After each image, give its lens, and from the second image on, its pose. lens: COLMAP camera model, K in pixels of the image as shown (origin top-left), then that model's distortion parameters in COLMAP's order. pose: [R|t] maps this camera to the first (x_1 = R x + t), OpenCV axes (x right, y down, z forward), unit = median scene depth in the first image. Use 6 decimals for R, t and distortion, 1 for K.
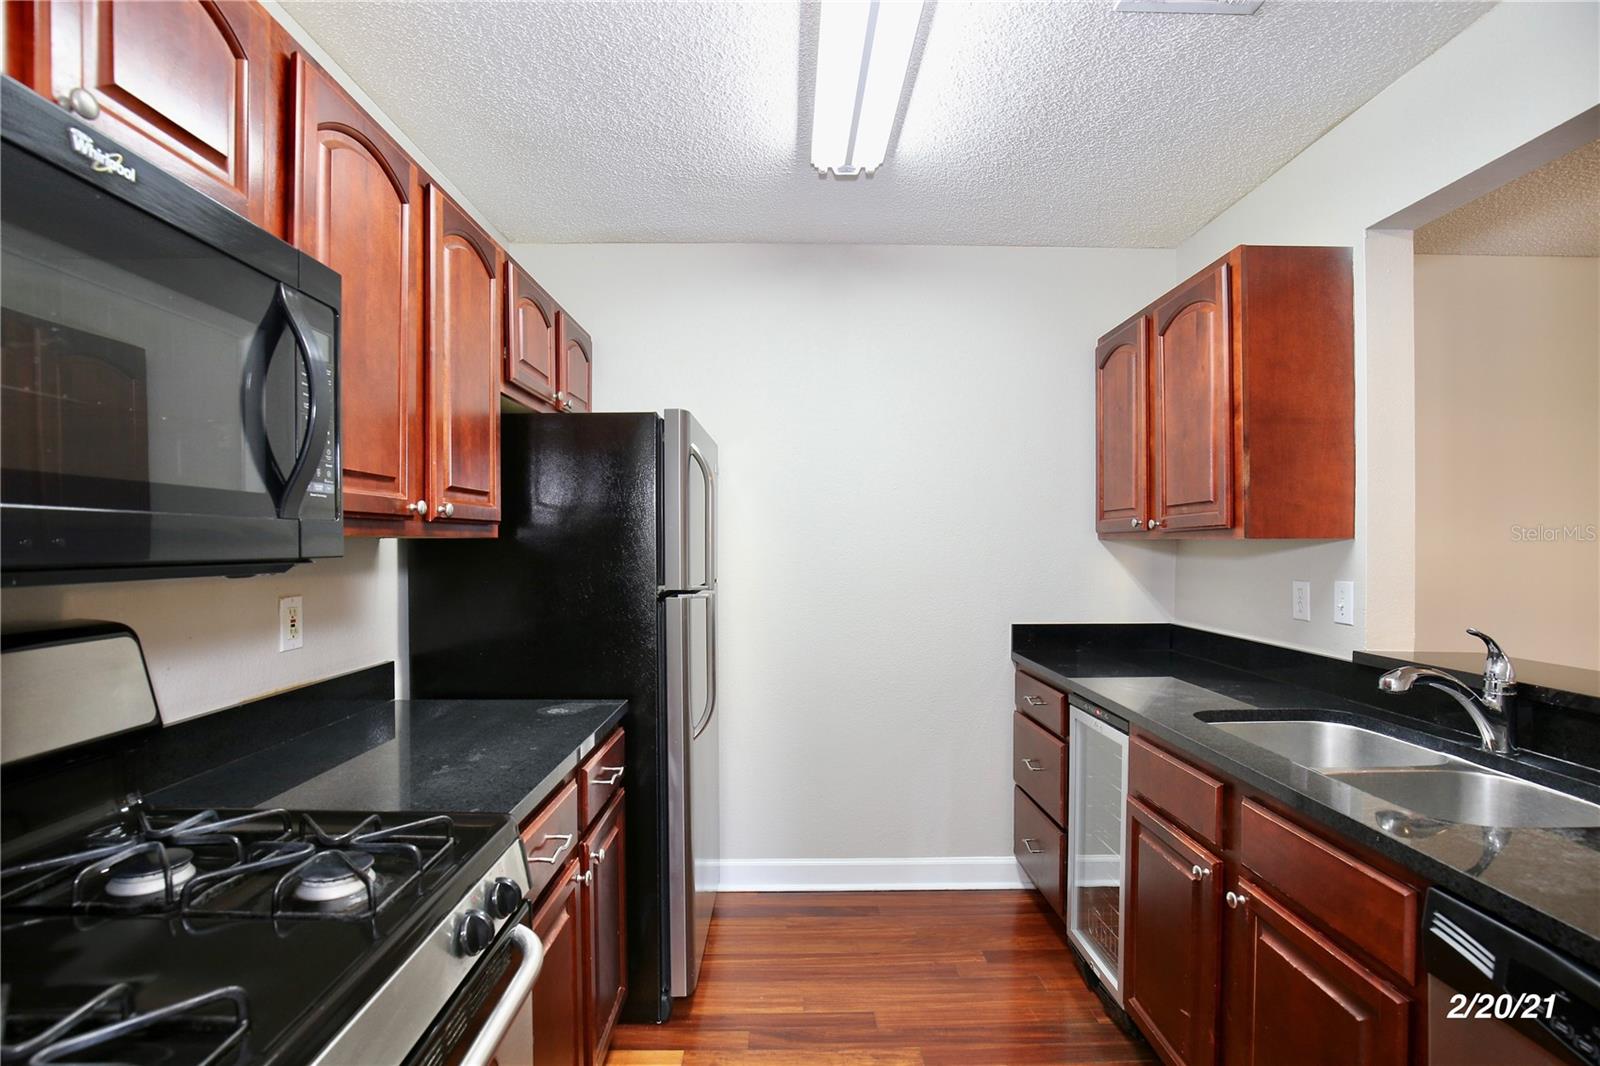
lens RADIAL K [[743.3, 0, 800.9], [0, 743.3, 549.0], [0, 0, 1]] dist [-0.027225, 0.004576]
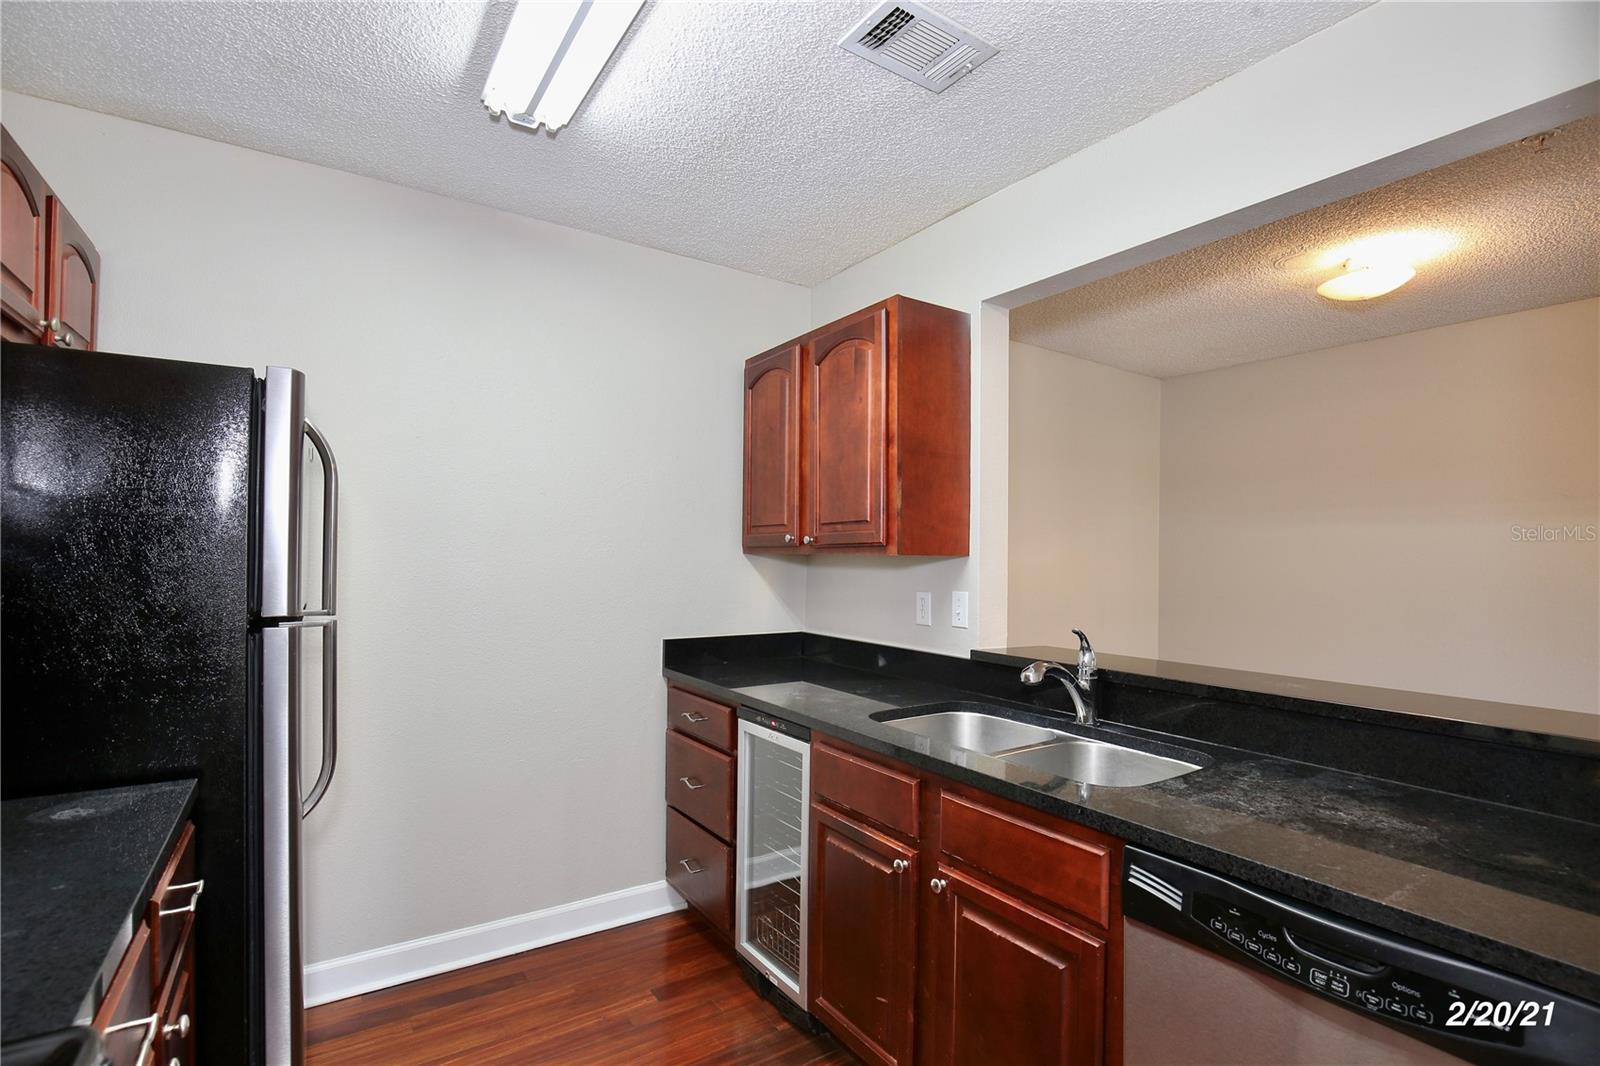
lens RADIAL K [[743.3, 0, 802.3], [0, 743.3, 548.1], [0, 0, 1]] dist [-0.027225, 0.004576]
pose [[0.840335, 0.016405, 0.541819, -0.131534], [-0.008145, 0.999811, -0.017639, -0.003409], [-0.542006, 0.010410, 0.840310, 0.123005]]
